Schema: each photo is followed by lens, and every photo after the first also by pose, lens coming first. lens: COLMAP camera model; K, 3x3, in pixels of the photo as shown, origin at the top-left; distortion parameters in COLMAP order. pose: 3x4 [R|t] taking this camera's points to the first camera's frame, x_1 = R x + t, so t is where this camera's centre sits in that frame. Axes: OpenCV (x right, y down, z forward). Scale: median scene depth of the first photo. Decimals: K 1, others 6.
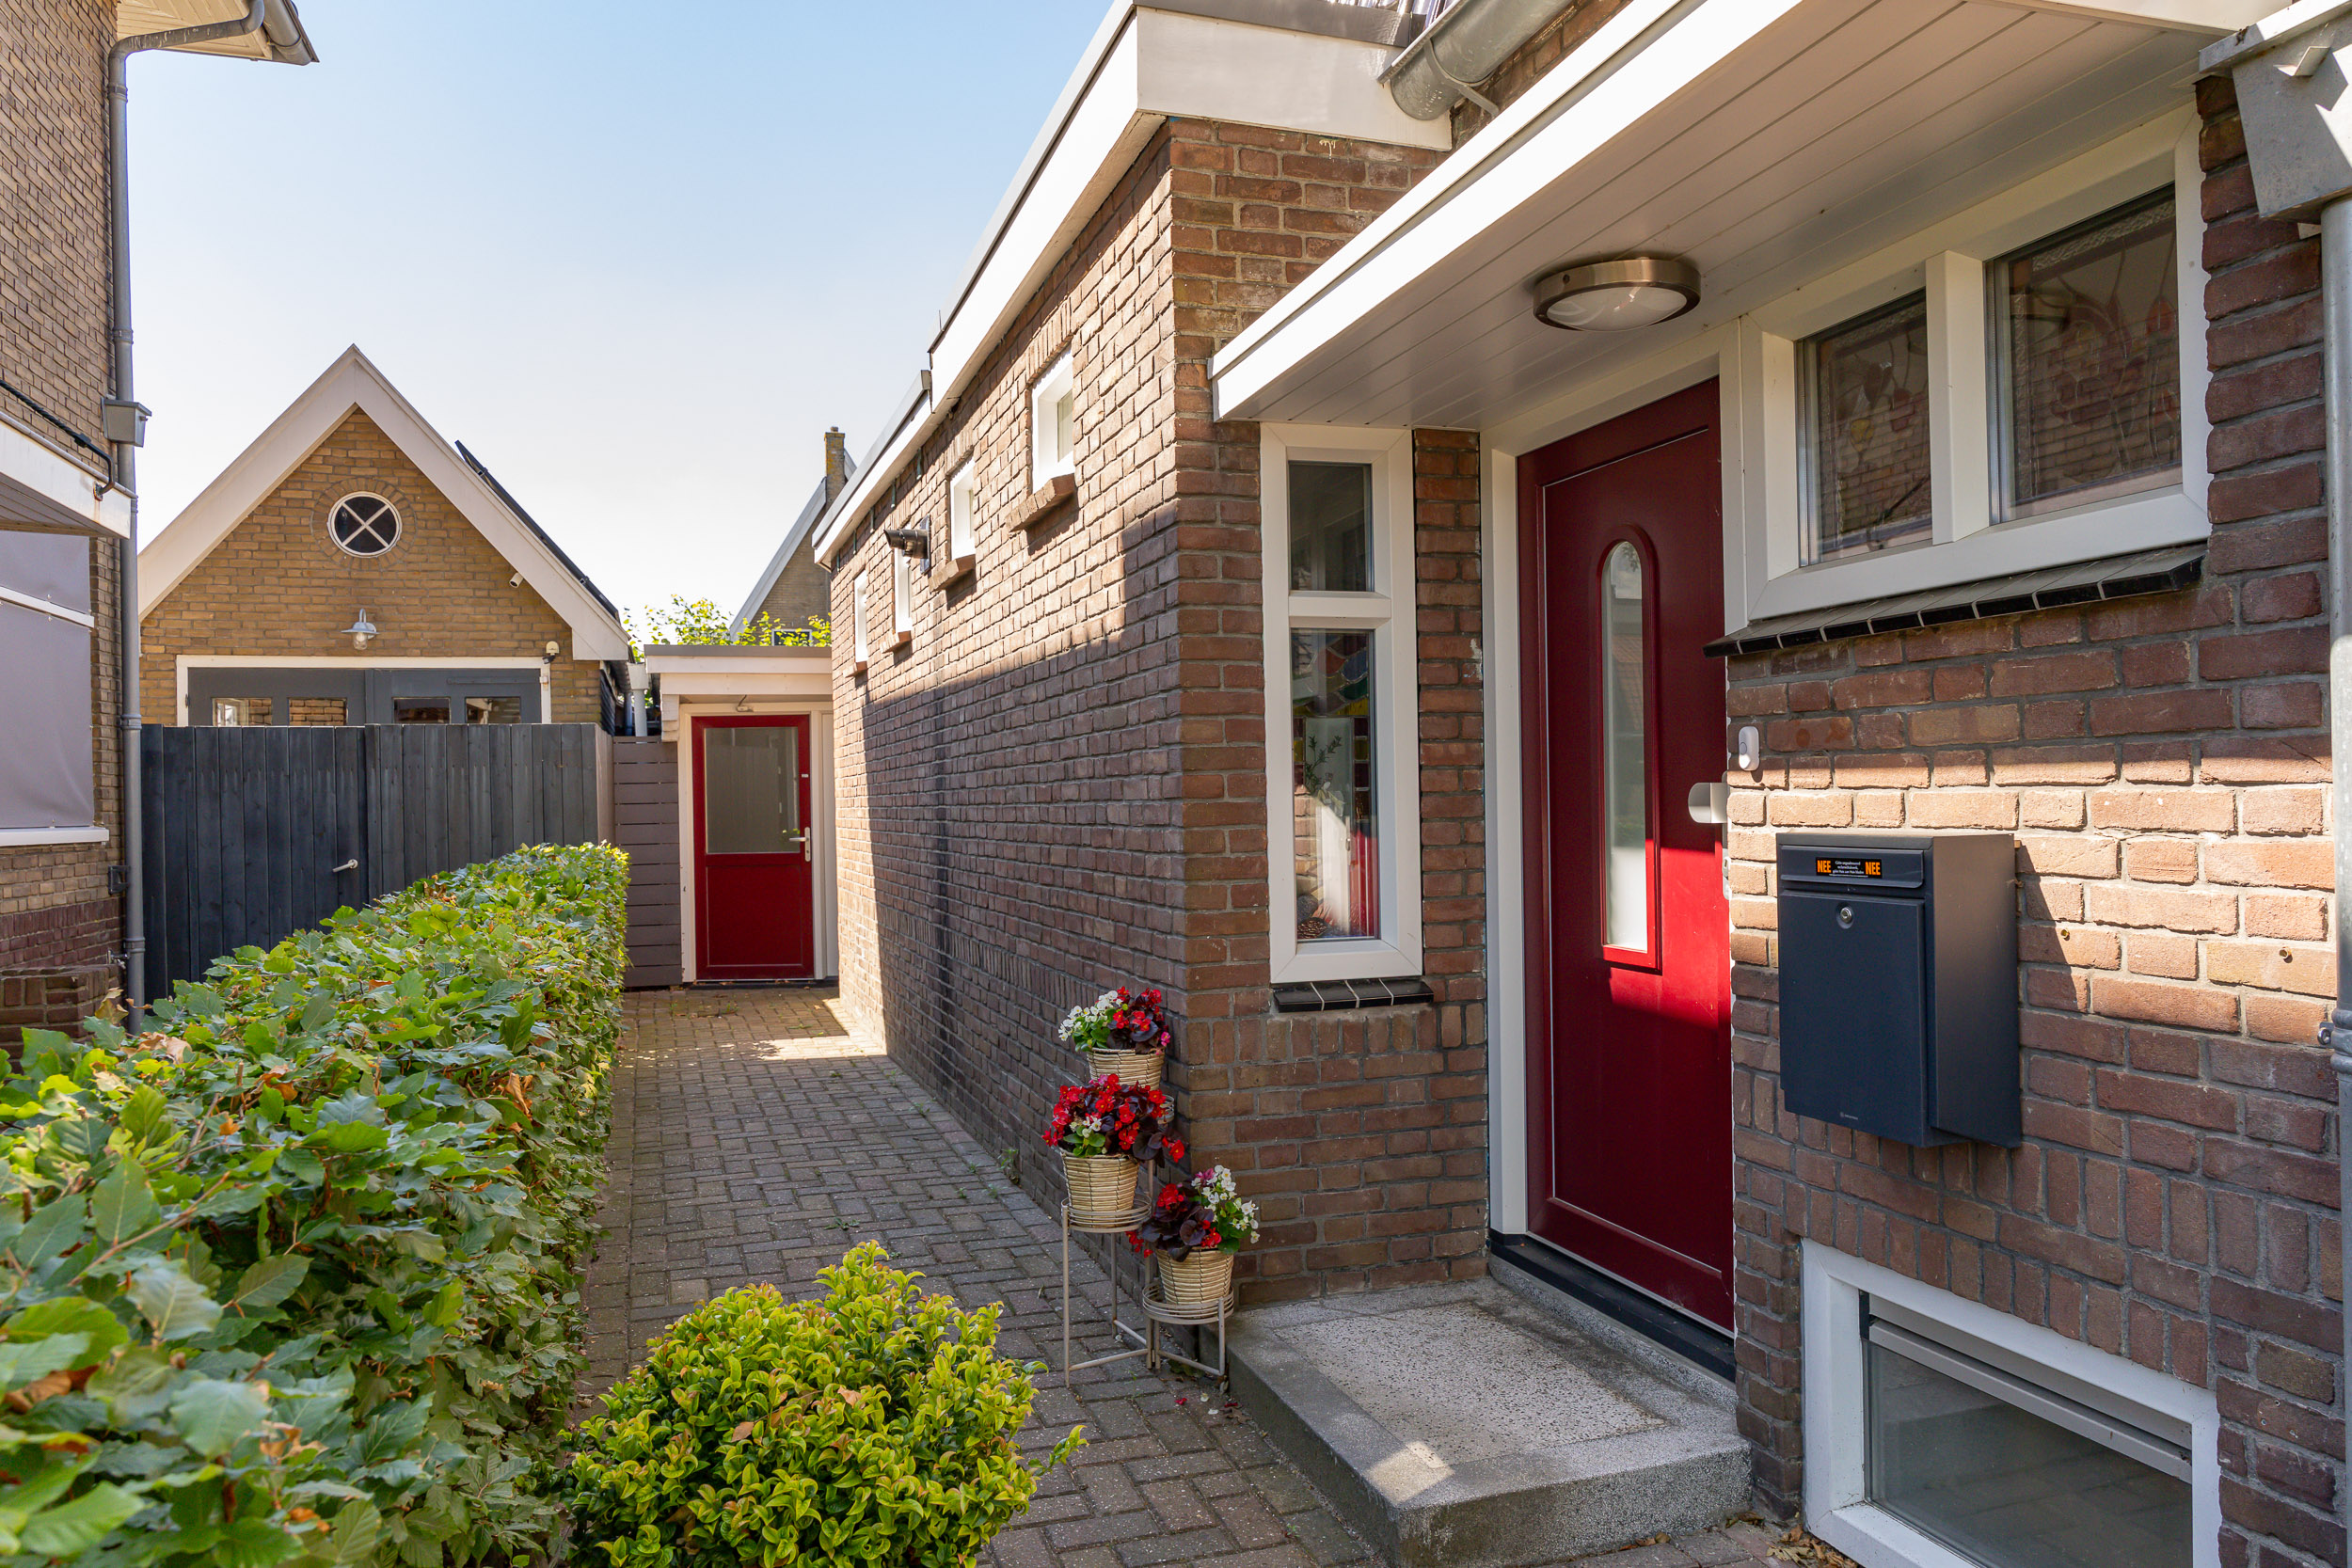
lens RADIAL K [[1620.8, 0, 1176.0], [0, 1620.8, 784.0], [0, 0, 1]] dist [-0.009783, -0.001598]
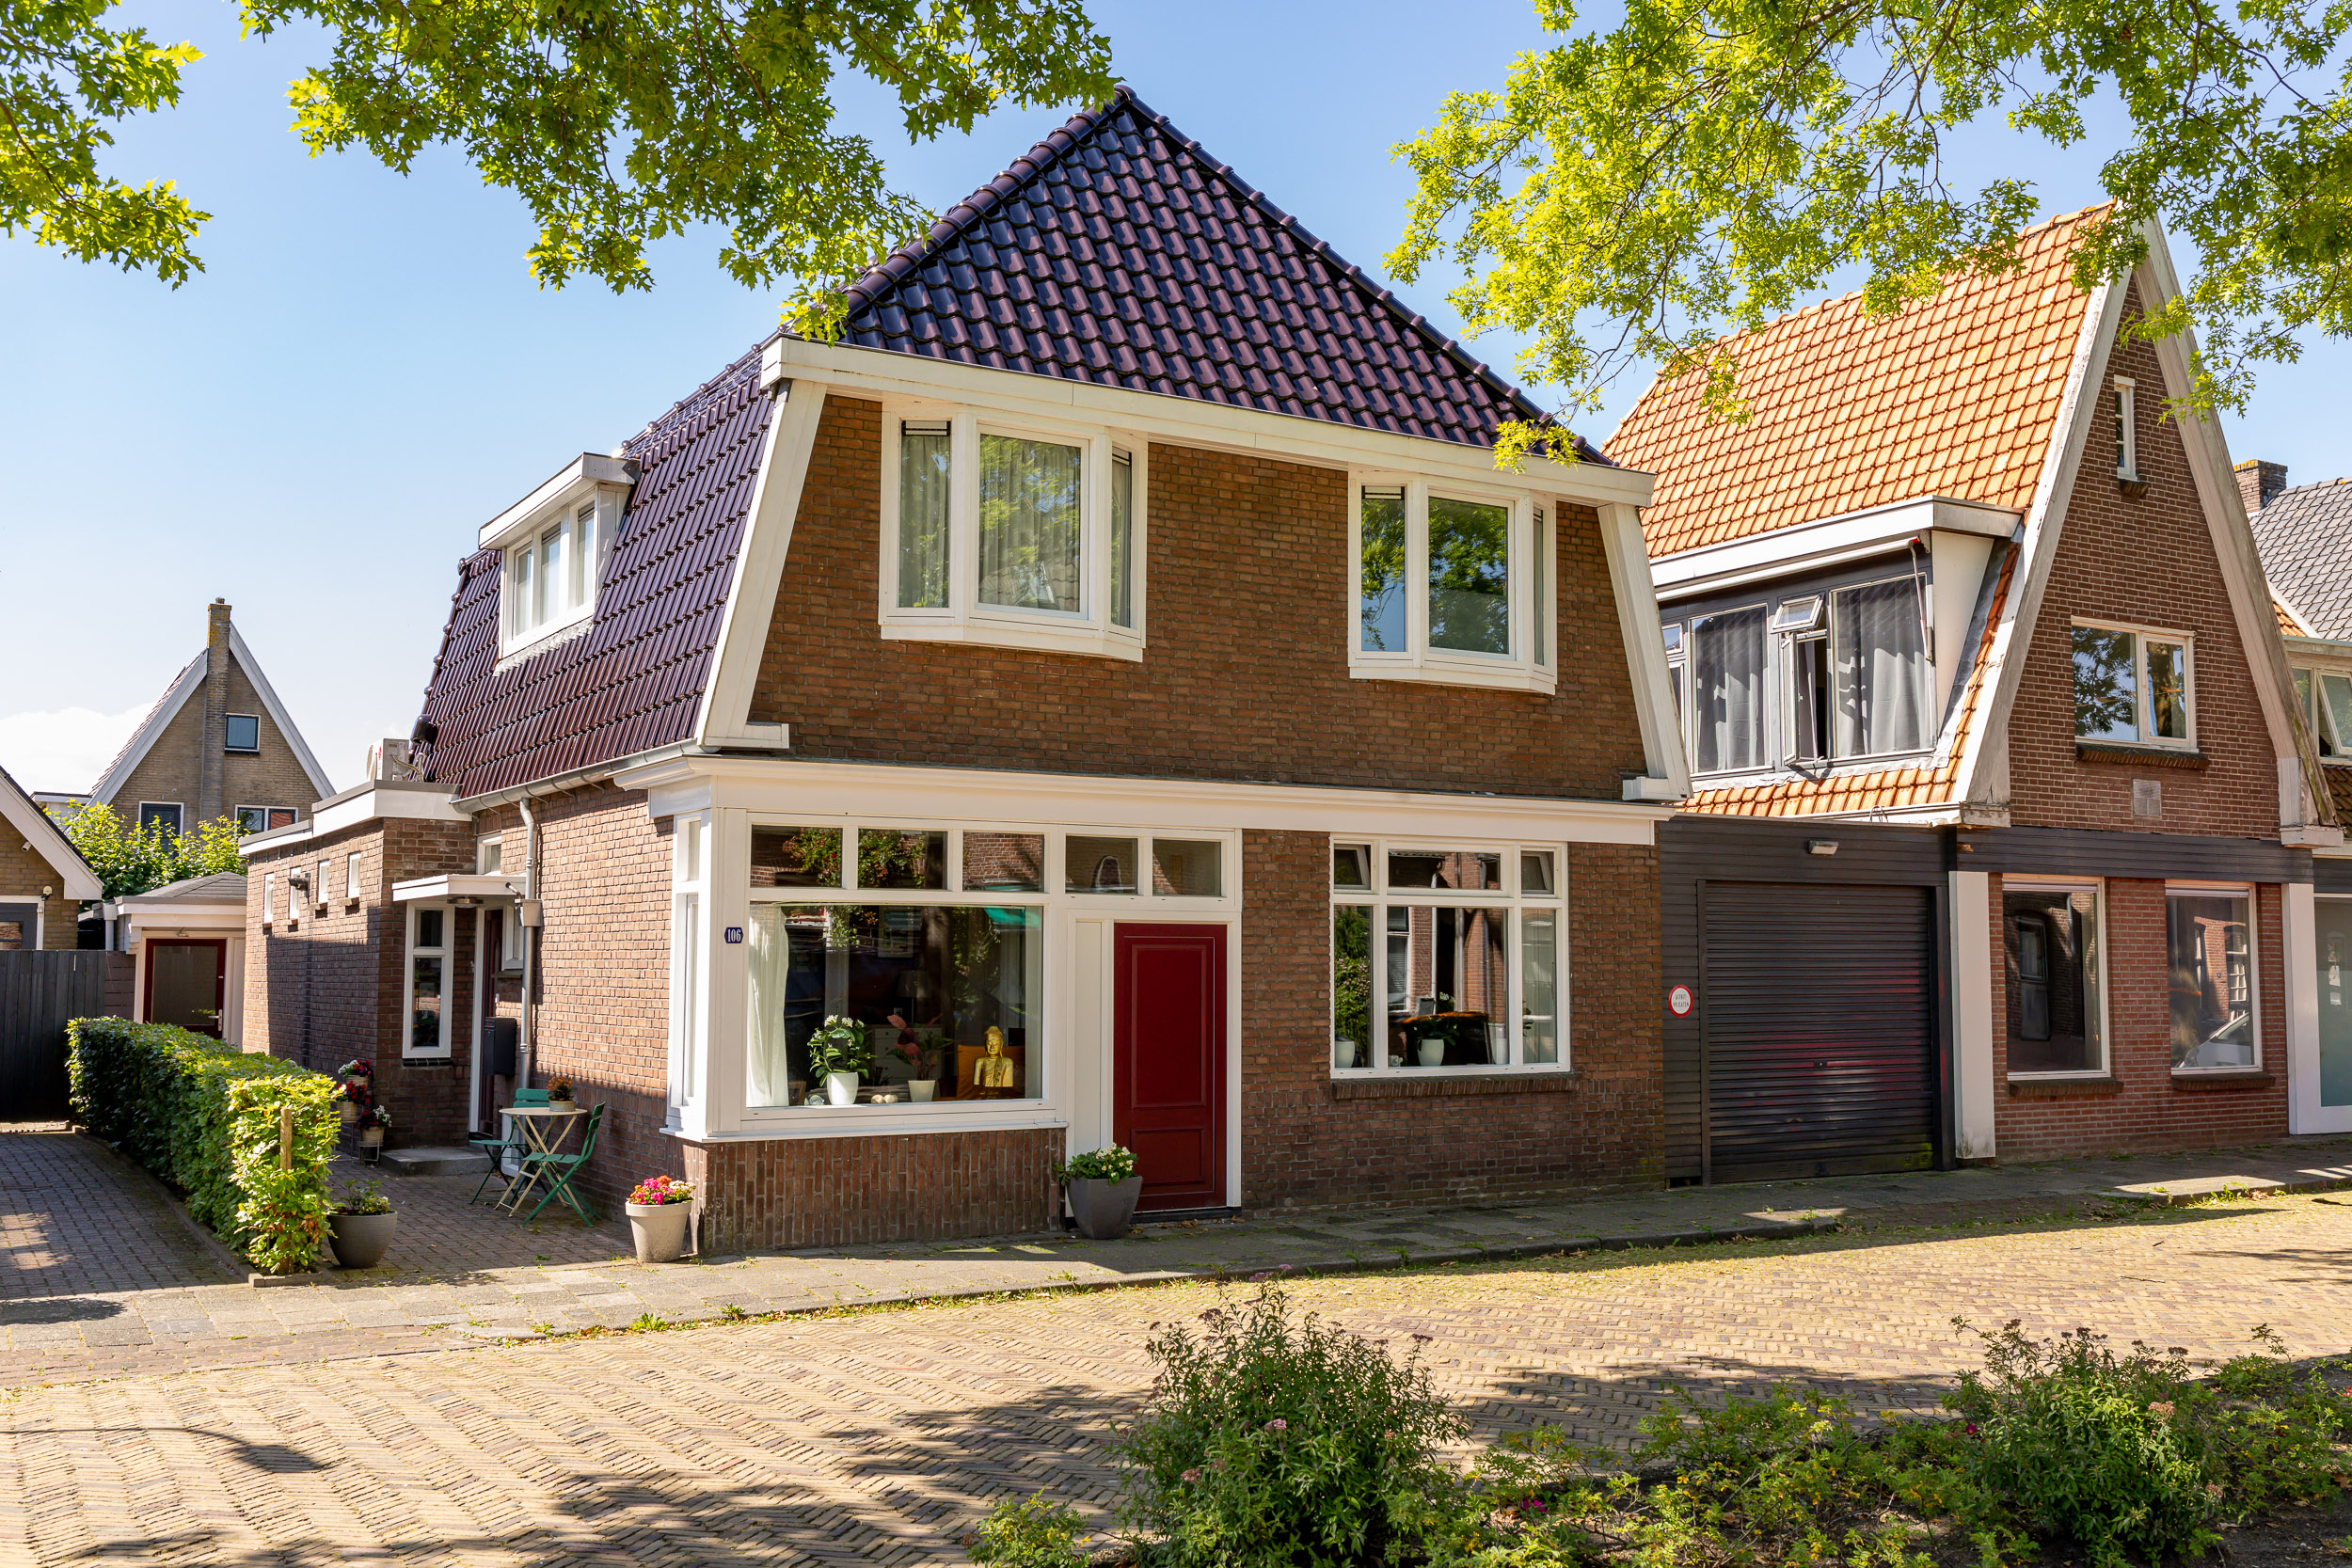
lens RADIAL K [[2161.3, 0, 1176.4], [0, 2161.3, 777.2], [0, 0, 1]] dist [0.003799, 0.019552]
pose [[0.973003, 0.040408, 0.227226, 0.422779], [-0.021546, 0.996157, -0.084889, -0.087371], [-0.229783, 0.077701, 0.970135, -2.818541]]
